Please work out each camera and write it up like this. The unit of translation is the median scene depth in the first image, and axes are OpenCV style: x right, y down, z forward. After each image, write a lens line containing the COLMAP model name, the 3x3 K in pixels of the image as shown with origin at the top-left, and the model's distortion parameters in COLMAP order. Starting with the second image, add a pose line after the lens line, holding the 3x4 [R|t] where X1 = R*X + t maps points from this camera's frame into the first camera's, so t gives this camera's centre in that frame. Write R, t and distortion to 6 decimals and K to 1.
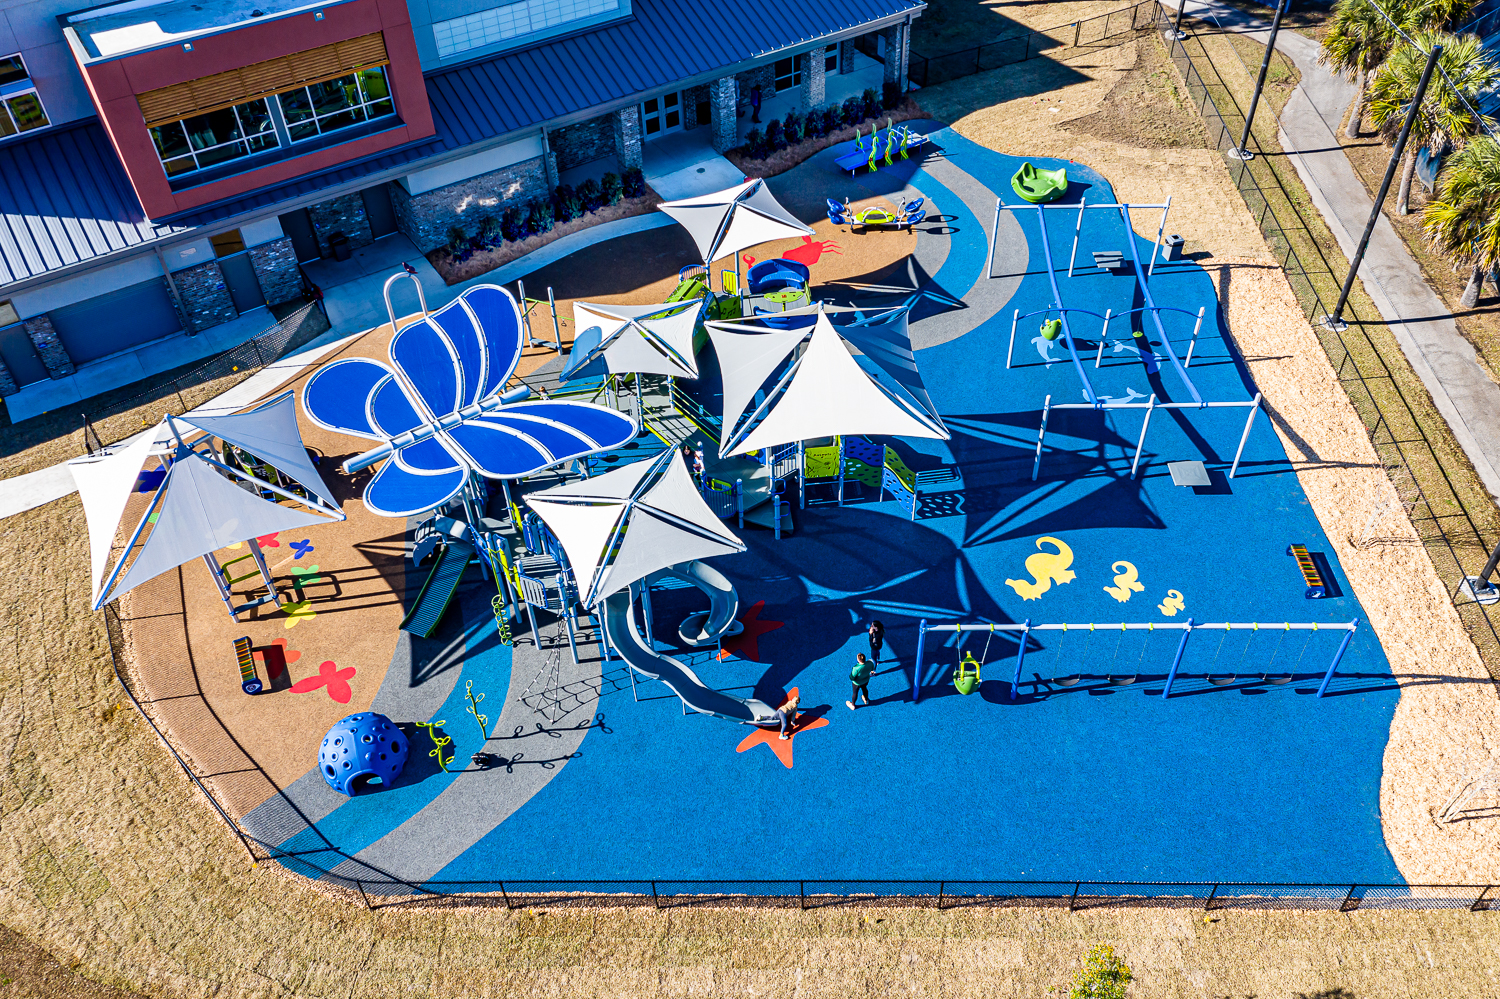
lens RADIAL K [[1124.7, 0, 750.9], [0, 1124.7, 492.0], [0, 0, 1]] dist [-0.009121, 0.002507]
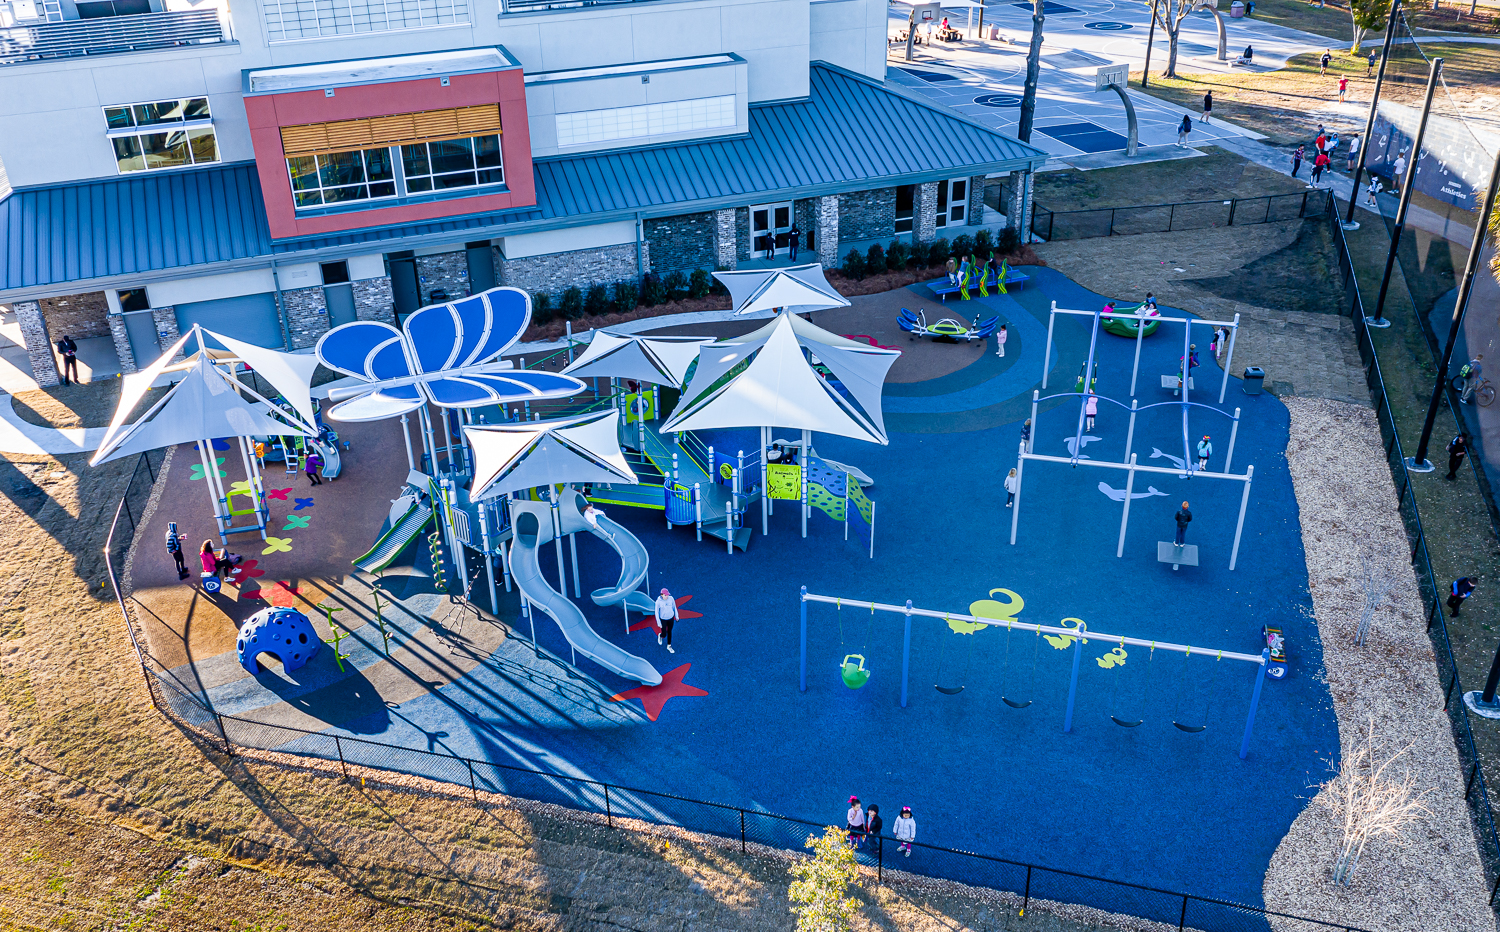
lens RADIAL K [[1245.5, 0, 708.9], [0, 1245.5, 545.3], [0, 0, 1]] dist [-0.019843, 0.008884]
pose [[0.962653, 0.138181, -0.232820, 0.223630], [-0.182041, 0.966892, -0.178834, 0.200589], [0.200401, 0.214538, 0.955936, -0.047496]]
